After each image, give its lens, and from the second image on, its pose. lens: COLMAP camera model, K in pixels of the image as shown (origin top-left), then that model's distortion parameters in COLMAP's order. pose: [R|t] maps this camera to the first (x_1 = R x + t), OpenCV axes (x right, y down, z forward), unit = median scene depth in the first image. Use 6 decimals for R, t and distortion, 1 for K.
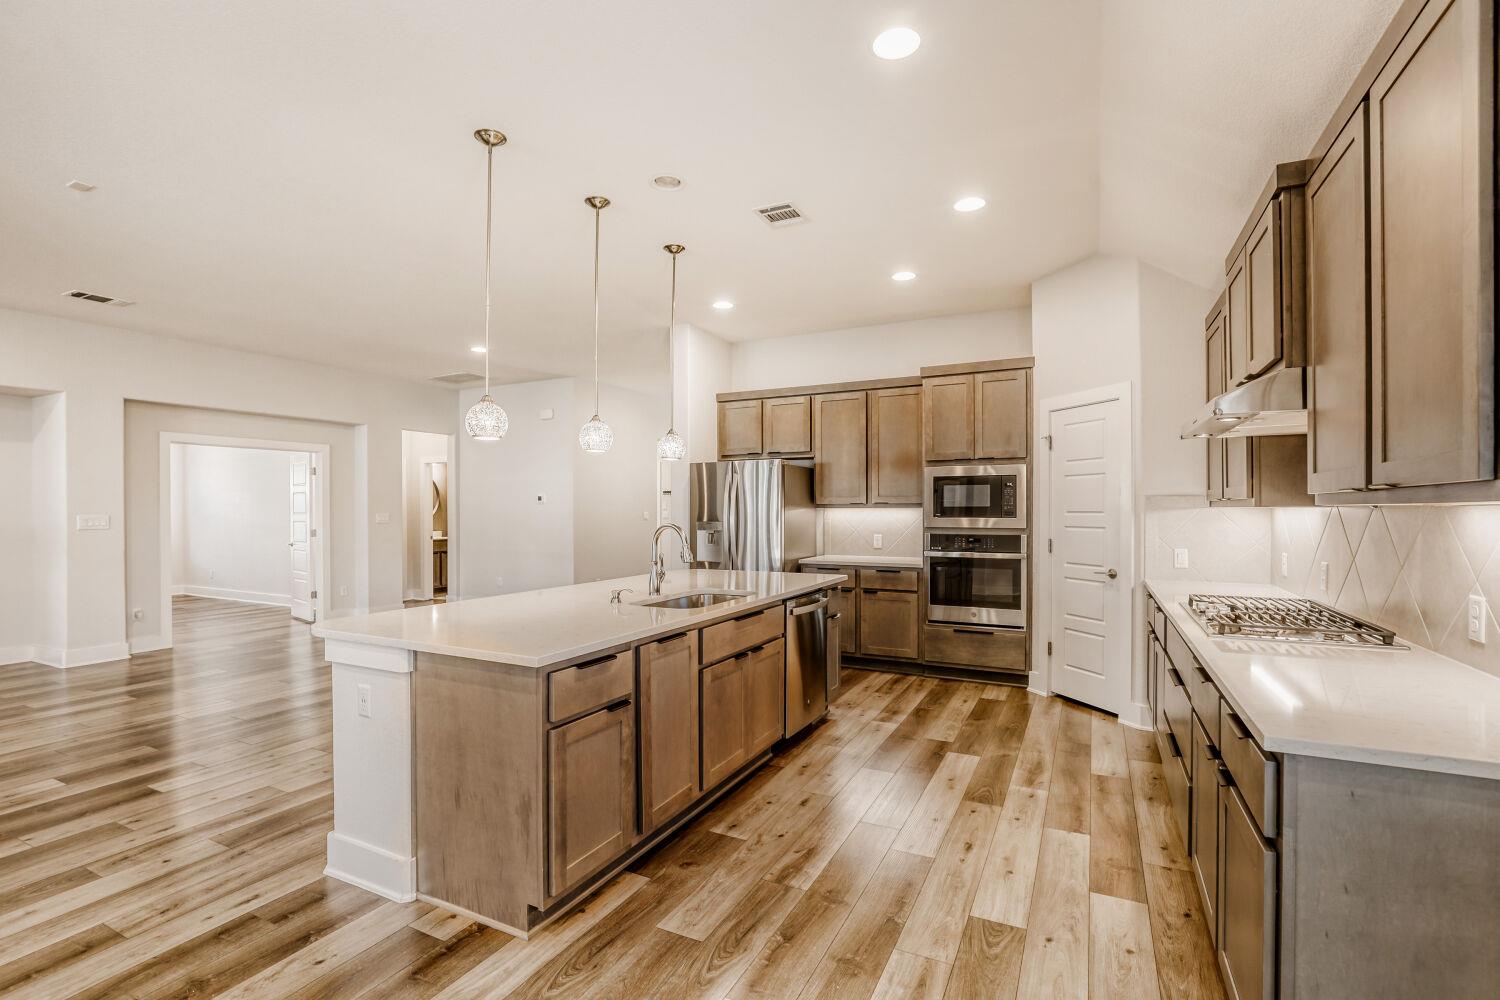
lens RADIAL K [[700.3, 0, 750.0], [0, 700.3, 500.0], [0, 0, 1]] dist [0.025101, 0.000247]
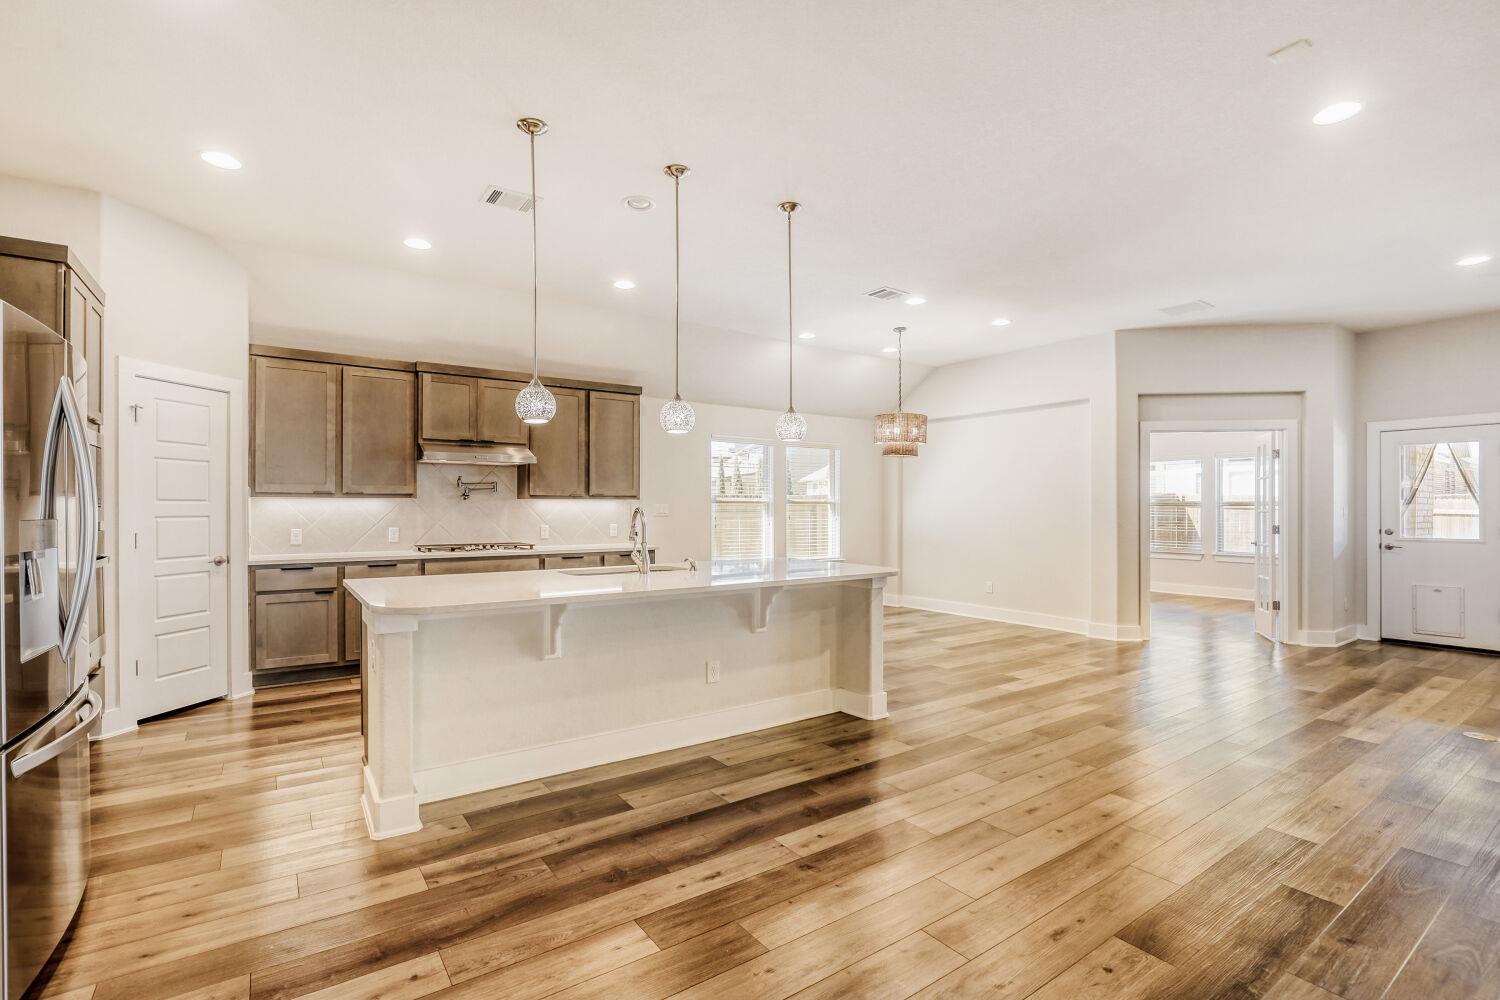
lens RADIAL K [[687.3, 0, 747.5], [0, 687.3, 494.2], [0, 0, 1]] dist [-0.018459, 0.000232]
pose [[-0.883430, 0.014570, 0.468337, -0.768930], [0.000270, 0.999532, -0.030586, 0.047952], [-0.468563, -0.026894, -0.883021, 1.863585]]
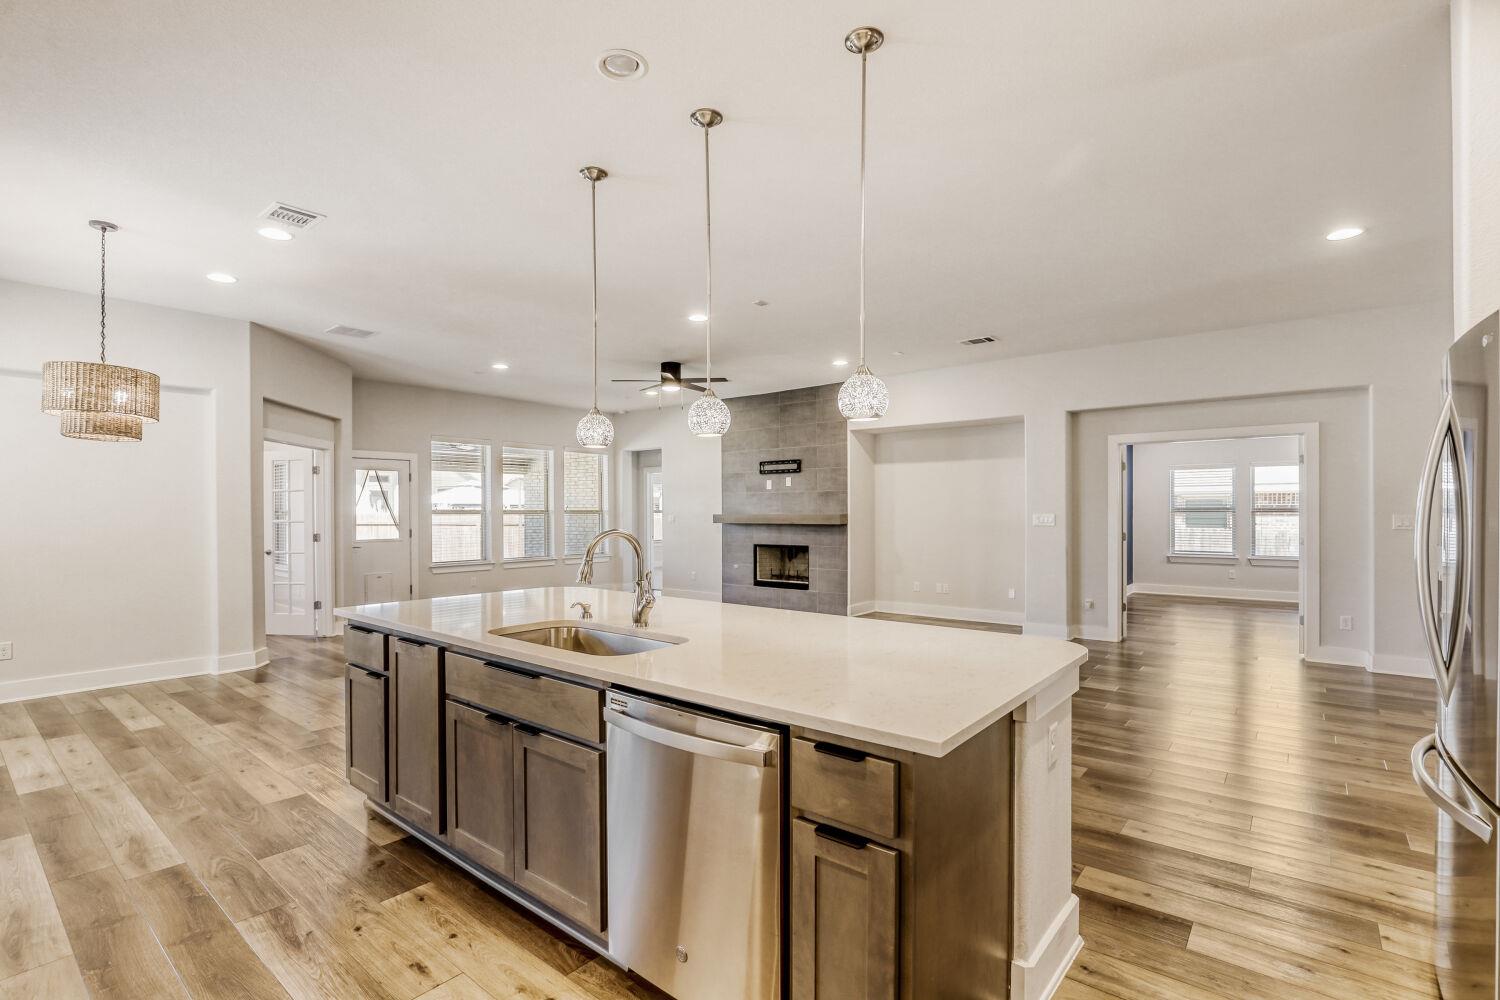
lens RADIAL K [[685.3, 0, 734.9], [0, 685.3, 504.2], [0, 0, 1]] dist [-0.007071, 0.000771]
pose [[-0.222834, -0.000663, -0.974856, 0.553142], [0.012076, 0.999921, -0.003441, 0.007834], [0.974782, -0.012539, -0.222809, 1.265777]]
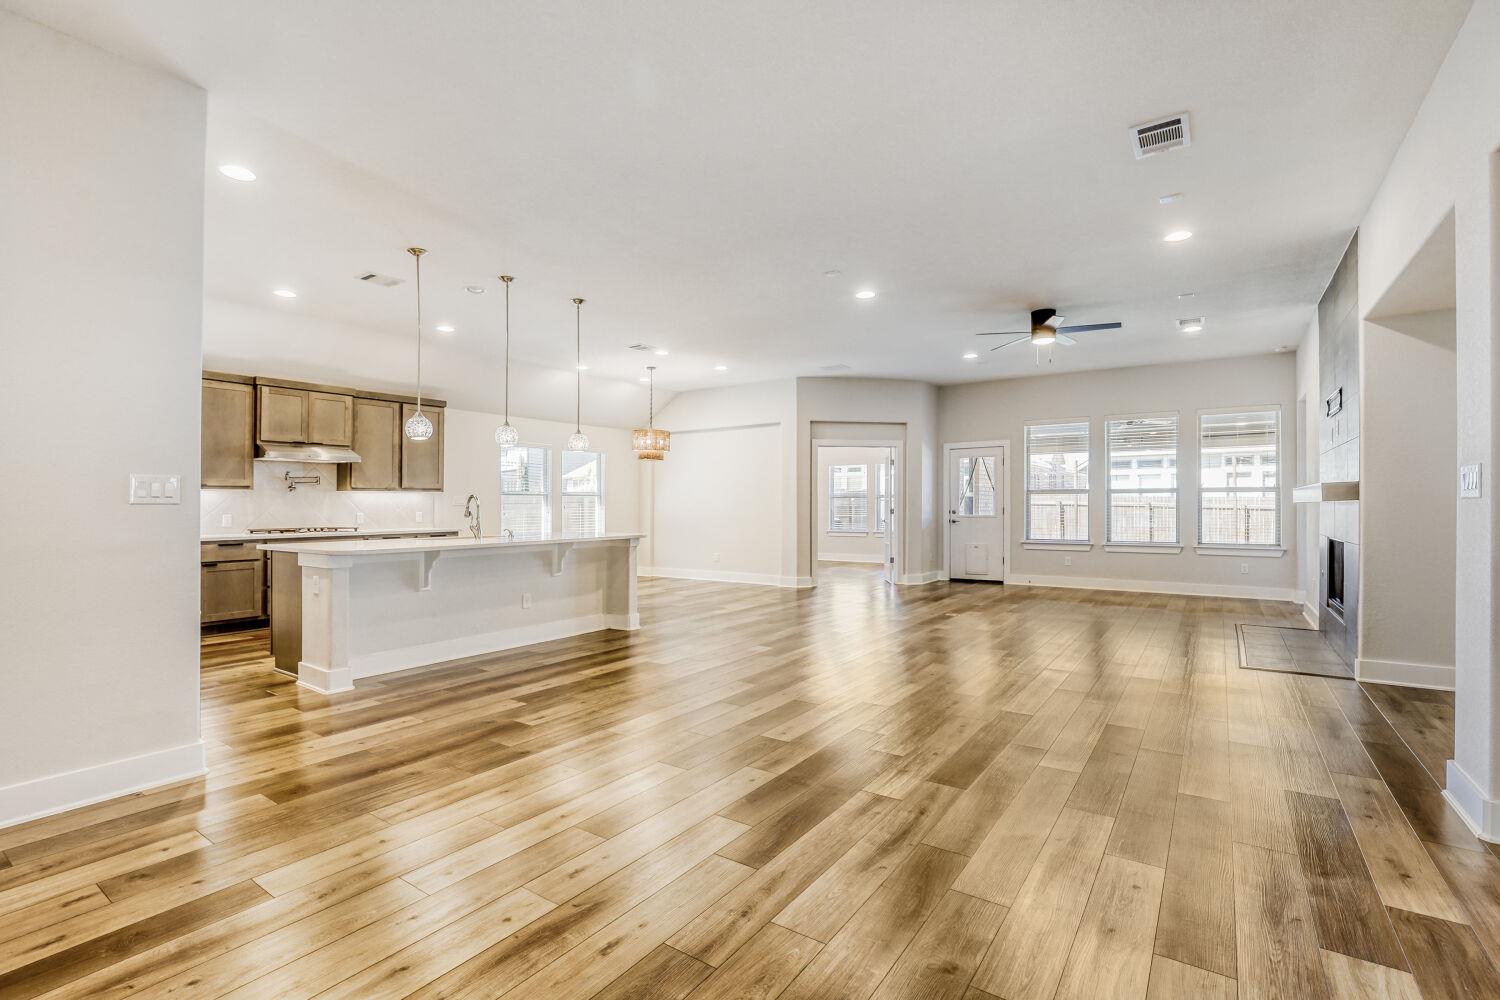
lens RADIAL K [[688.6, 0, 753.6], [0, 688.6, 475.1], [0, 0, 1]] dist [-0.020025, 0.000057]
pose [[-0.991215, 0.017665, 0.131077, -0.972814], [0.010776, 0.998532, -0.053076, 0.082963], [-0.131822, -0.051198, -0.989950, 2.497836]]
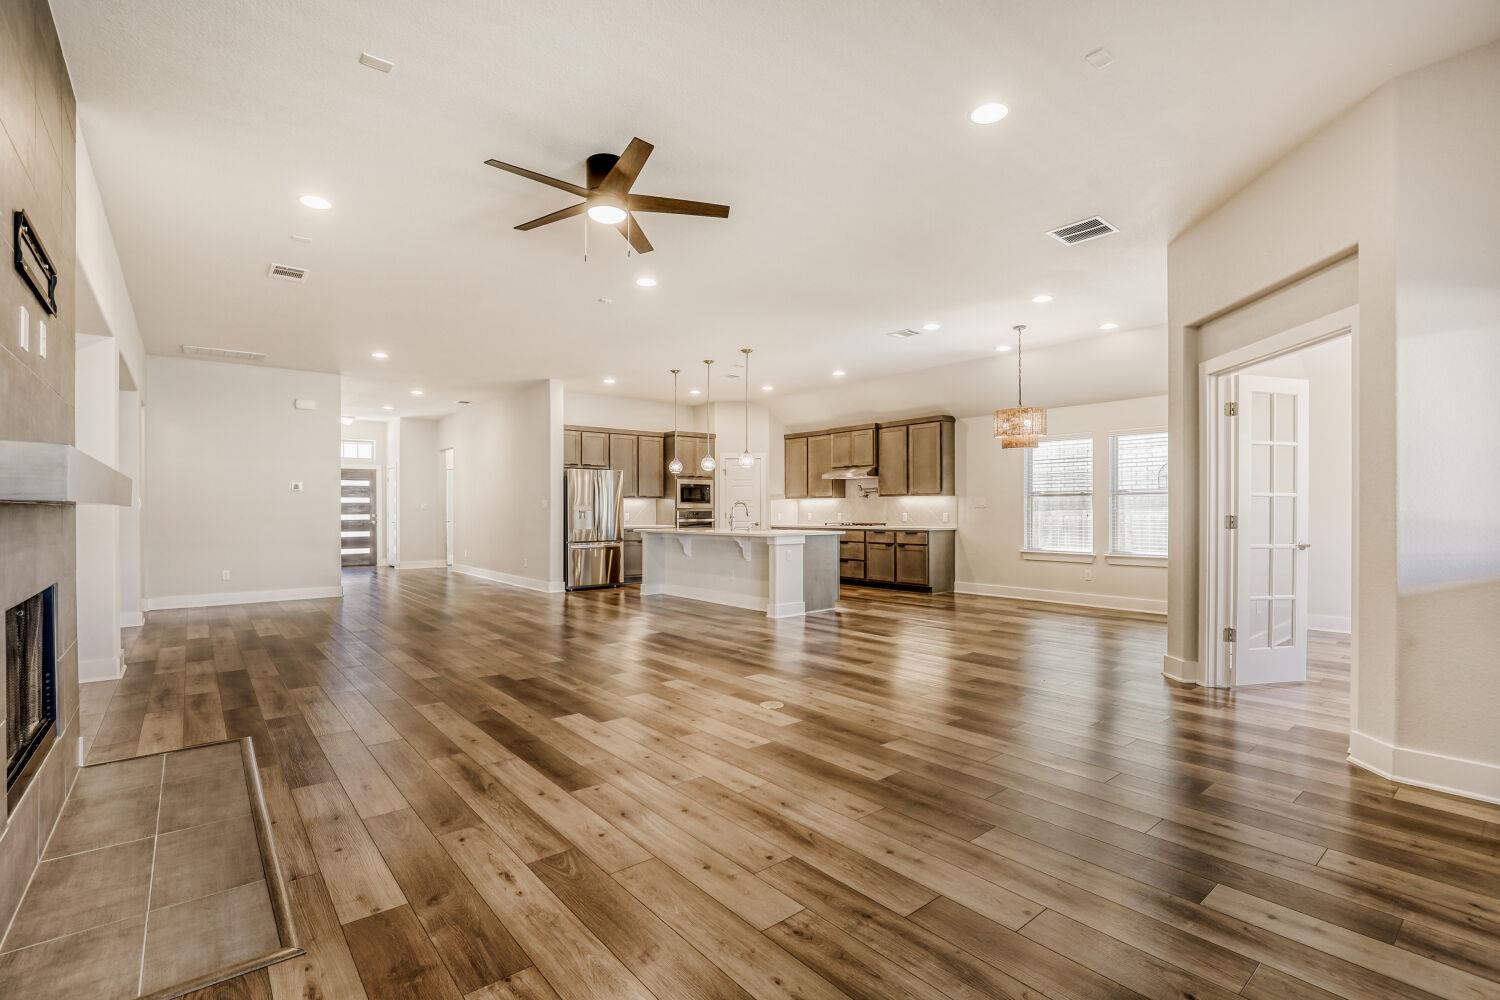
lens RADIAL K [[685.3, 0, 734.9], [0, 685.3, 504.2], [0, 0, 1]] dist [-0.007071, 0.000771]
pose [[0.415325, 0.013447, 0.909574, -2.297233], [-0.008859, 0.999903, -0.010737, 0.072104], [-0.909630, -0.003599, 0.415404, 0.009331]]
